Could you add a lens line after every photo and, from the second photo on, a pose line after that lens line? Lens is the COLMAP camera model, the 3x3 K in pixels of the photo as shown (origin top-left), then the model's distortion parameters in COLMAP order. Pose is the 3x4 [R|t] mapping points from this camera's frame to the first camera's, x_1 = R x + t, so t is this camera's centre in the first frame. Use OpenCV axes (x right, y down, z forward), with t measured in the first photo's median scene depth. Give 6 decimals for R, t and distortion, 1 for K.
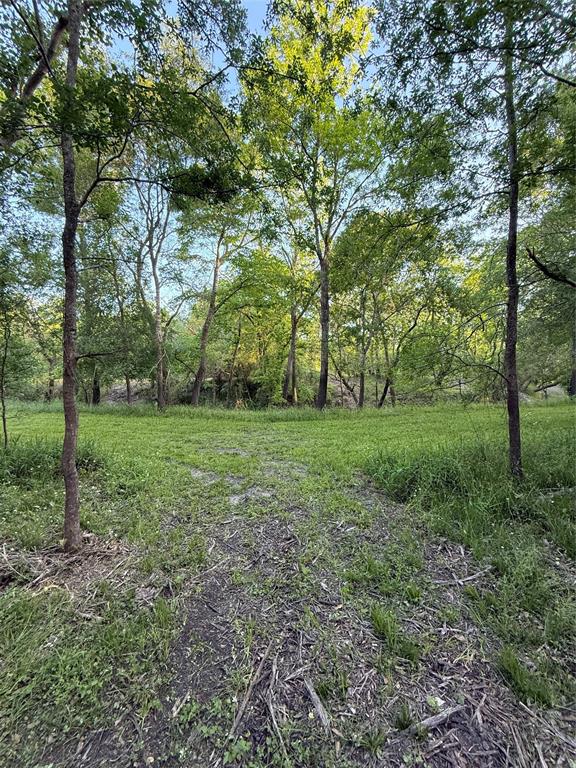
lens RADIAL K [[306.8, 0, 288.2], [0, 306.8, 383.0], [0, 0, 1]] dist [0.001001, 0.000348]
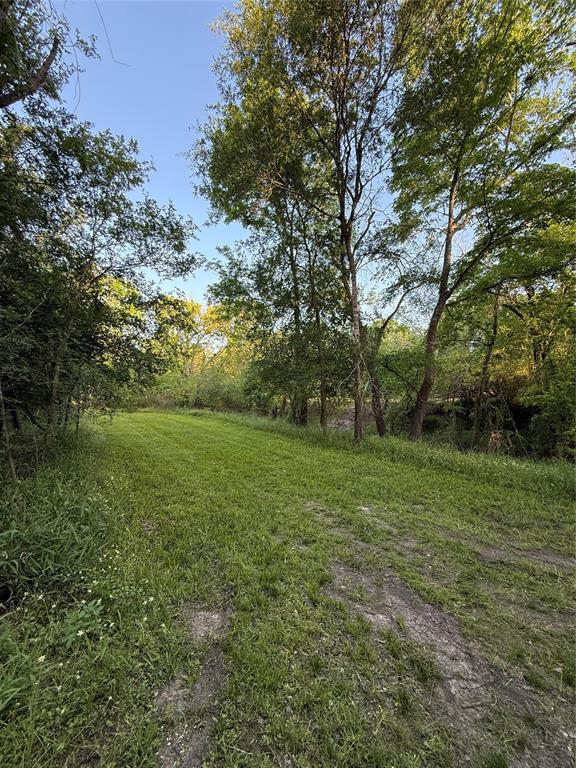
lens RADIAL K [[306.8, 0, 288.3], [0, 306.8, 380.3], [0, 0, 1]] dist [0.001001, 0.000348]
pose [[0.713774, -0.029485, -0.699755, -0.017254], [-0.026023, 0.997307, -0.068567, 0.002600], [0.699892, 0.067151, 0.711085, 0.233324]]
